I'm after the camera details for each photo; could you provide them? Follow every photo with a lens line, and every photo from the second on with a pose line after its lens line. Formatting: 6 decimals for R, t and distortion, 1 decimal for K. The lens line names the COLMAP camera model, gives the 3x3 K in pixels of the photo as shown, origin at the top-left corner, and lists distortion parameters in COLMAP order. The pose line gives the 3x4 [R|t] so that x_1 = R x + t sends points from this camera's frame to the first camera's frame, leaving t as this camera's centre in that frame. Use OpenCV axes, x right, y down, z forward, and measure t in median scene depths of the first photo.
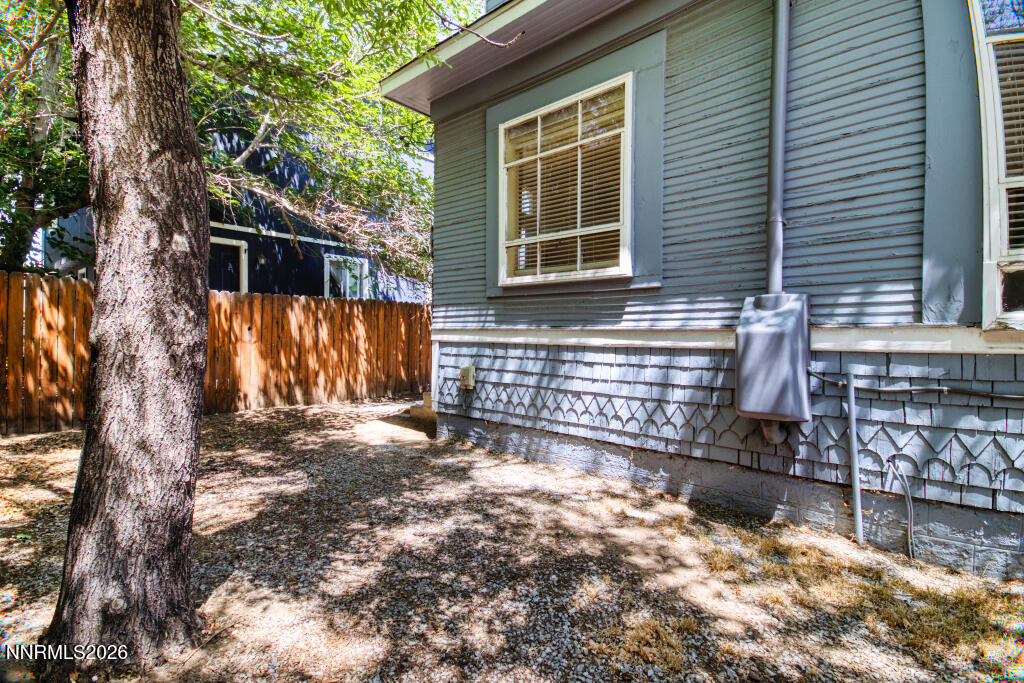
lens RADIAL K [[480.0, 0, 514.0], [0, 480.0, 339.4], [0, 0, 1]] dist [0.018845, 0.000979]
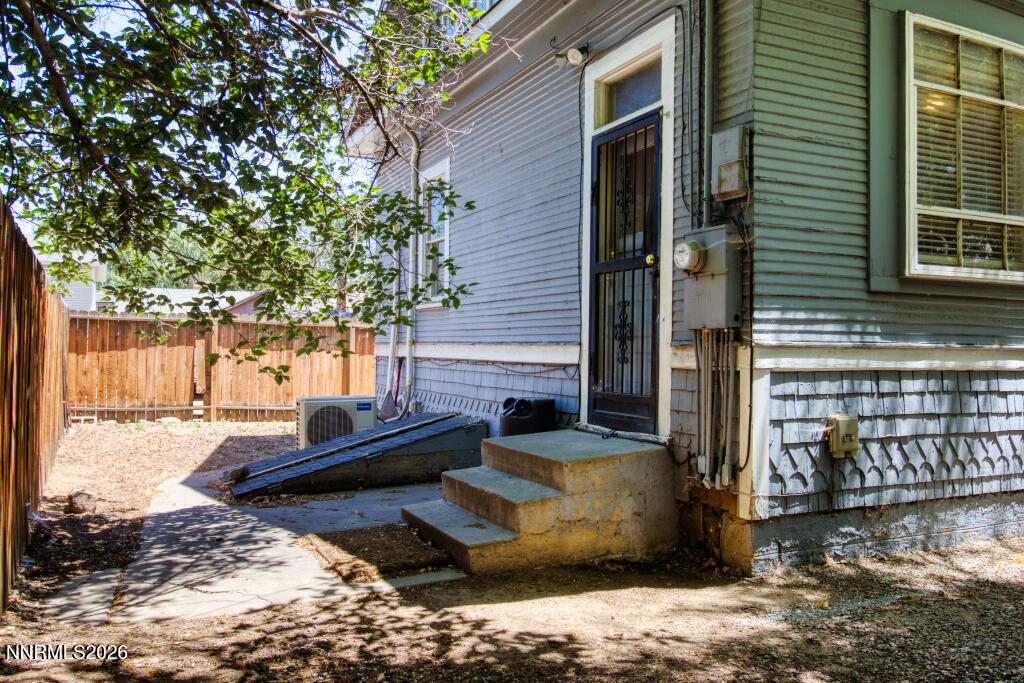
lens RADIAL K [[820.7, 0, 511.1], [0, 820.7, 340.8], [0, 0, 1]] dist [-0.000728, -0.007418]
pose [[0.382241, 0.003575, 0.924056, -1.177389], [0.006219, 0.999960, -0.006441, -0.025979], [-0.924042, 0.008208, 0.382204, 1.072124]]
